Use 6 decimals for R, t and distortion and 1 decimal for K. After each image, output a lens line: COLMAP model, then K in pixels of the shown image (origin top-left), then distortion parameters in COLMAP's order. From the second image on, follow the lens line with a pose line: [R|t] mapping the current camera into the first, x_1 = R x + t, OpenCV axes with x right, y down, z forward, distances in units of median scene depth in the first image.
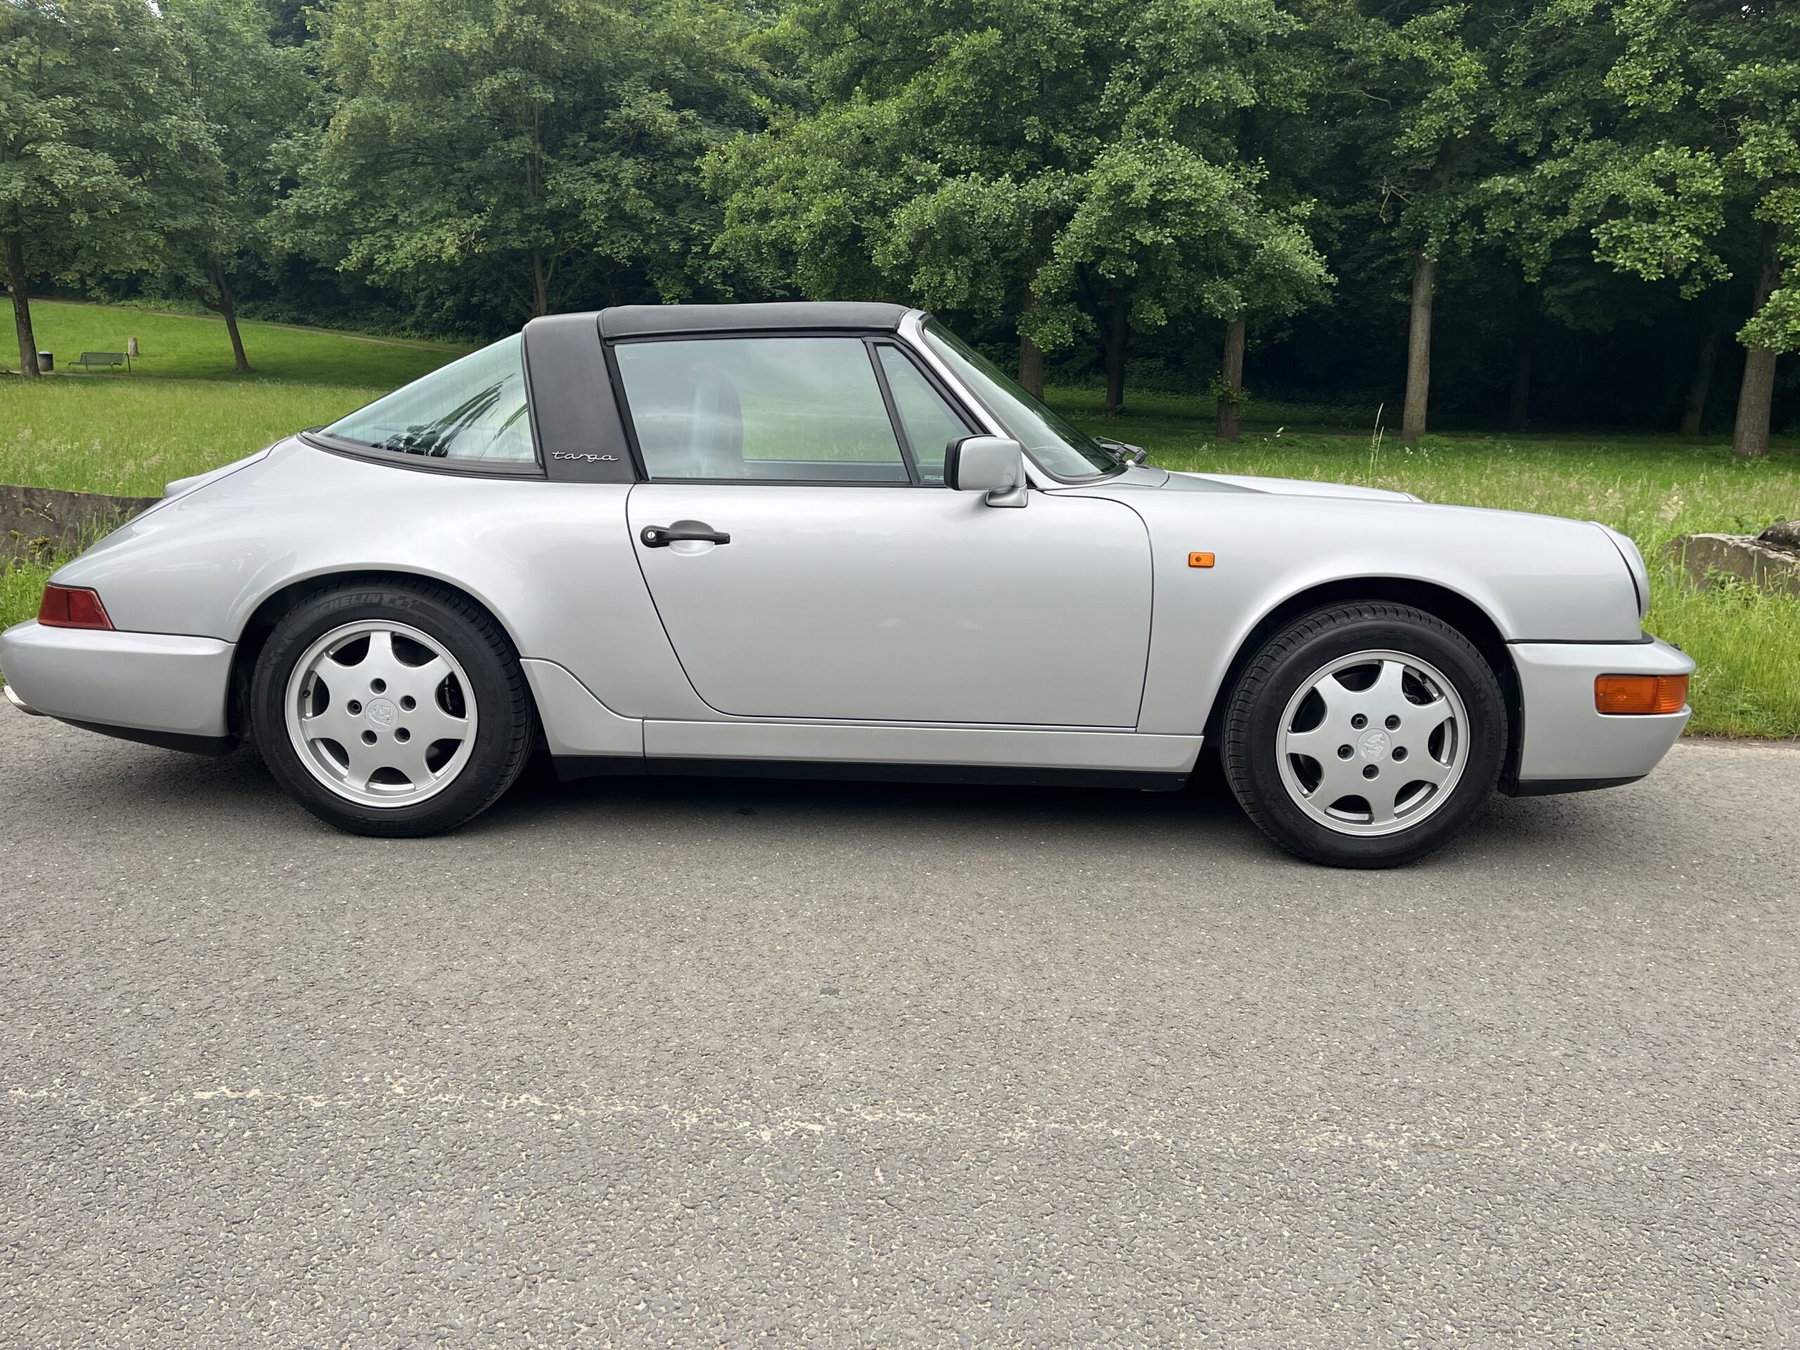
lens RADIAL K [[1348.4, 0, 900.0], [0, 1348.4, 675.0], [0, 0, 1]] dist [0.095556, -0.123298]
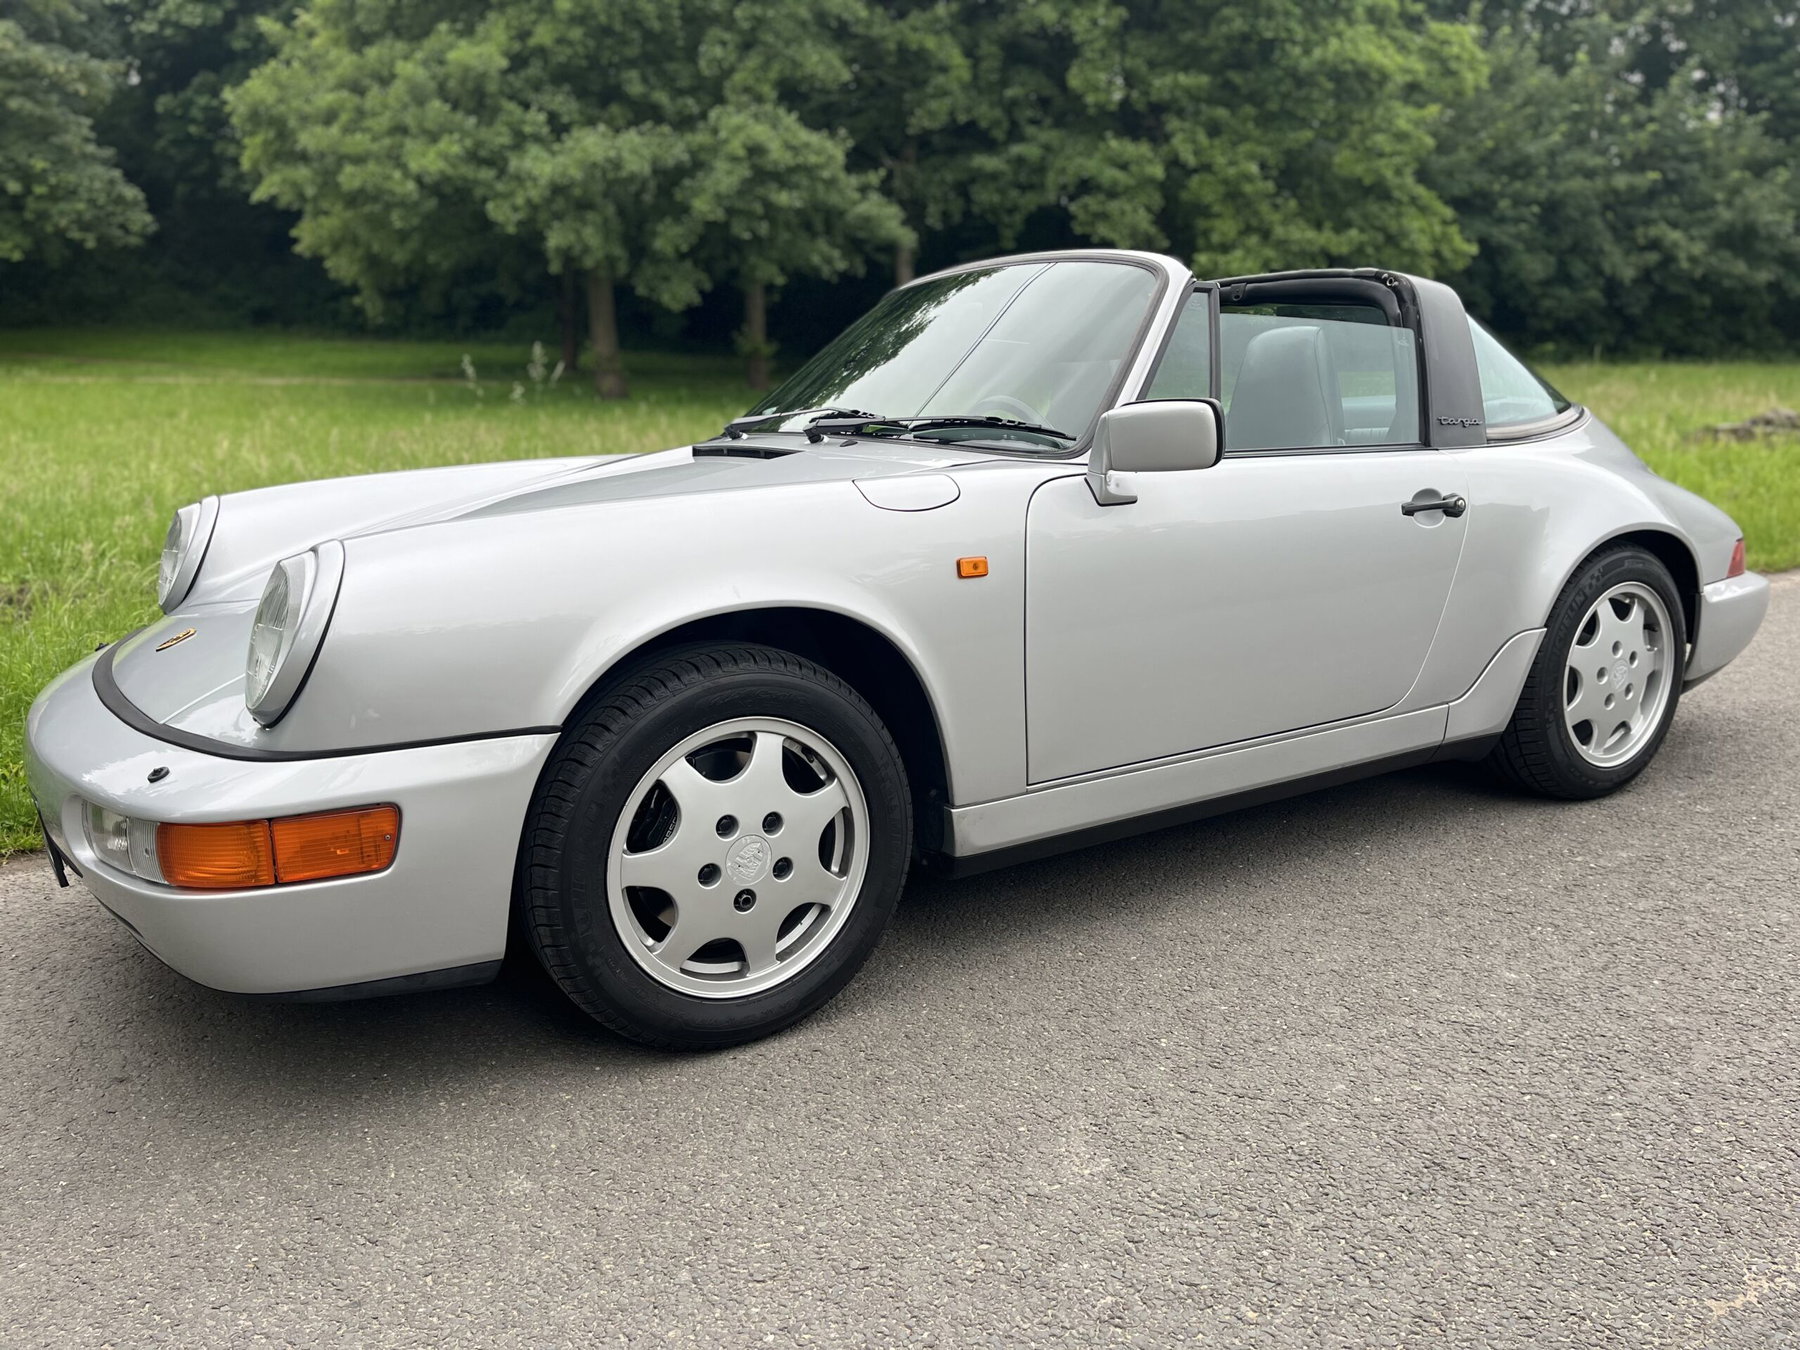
lens RADIAL K [[1343.0, 0, 888.4], [0, 1343.0, 667.2], [0, 0, 1]] dist [0.100185, -0.139868]
pose [[0.840398, -0.153960, 0.519642, -0.330996], [0.138077, 0.987986, 0.069415, -0.025259], [-0.524086, 0.013414, 0.851559, 0.064496]]
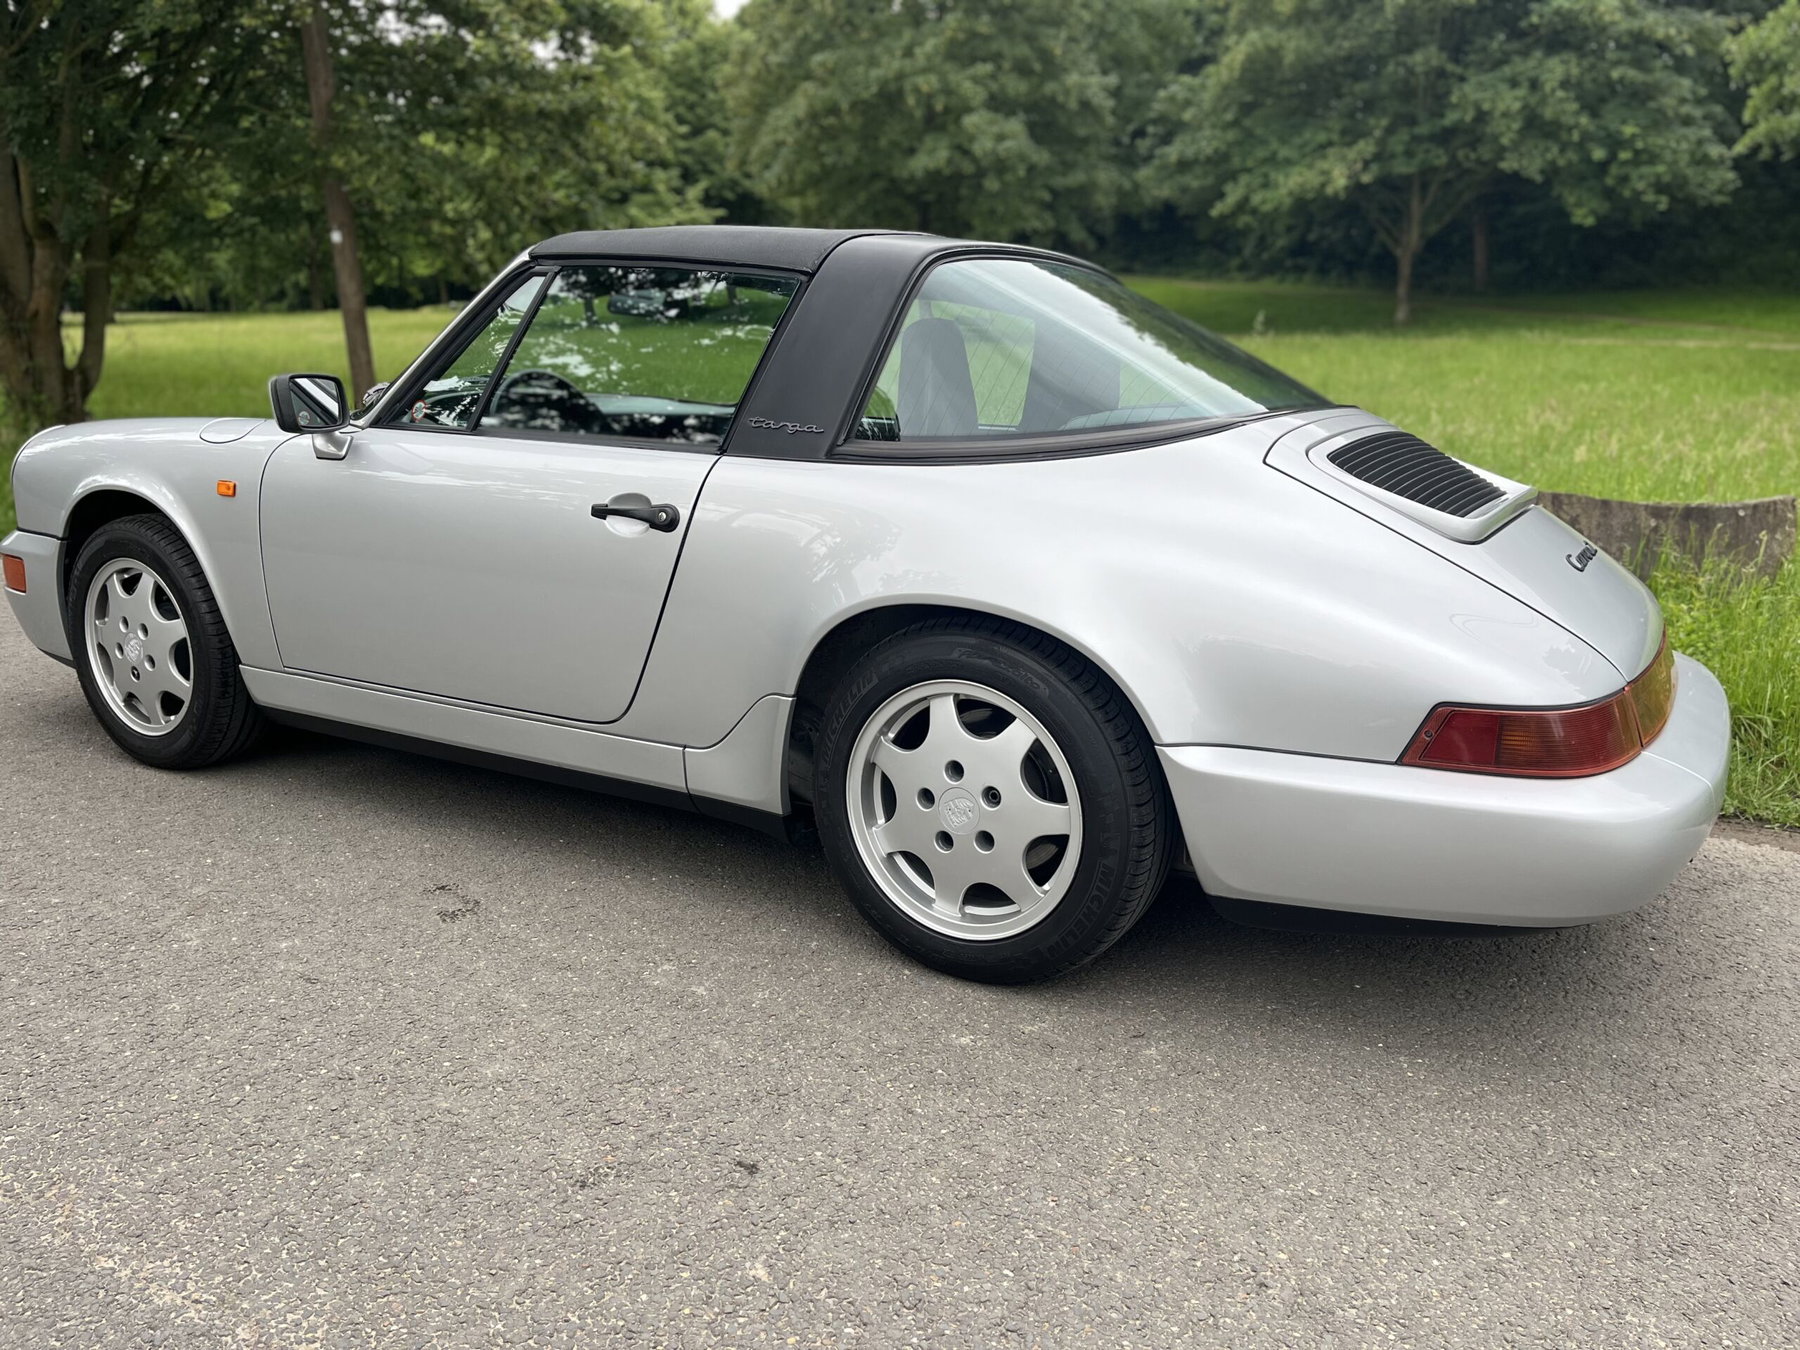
lens RADIAL K [[1354.5, 0, 900.0], [0, 1354.5, 675.0], [0, 0, 1]] dist [0.082942, -0.135980]
pose [[0.865206, 0.091205, -0.493052, -0.156790], [-0.070295, 0.995670, 0.060826, -0.019745], [0.496465, -0.017968, 0.867871, 0.058913]]
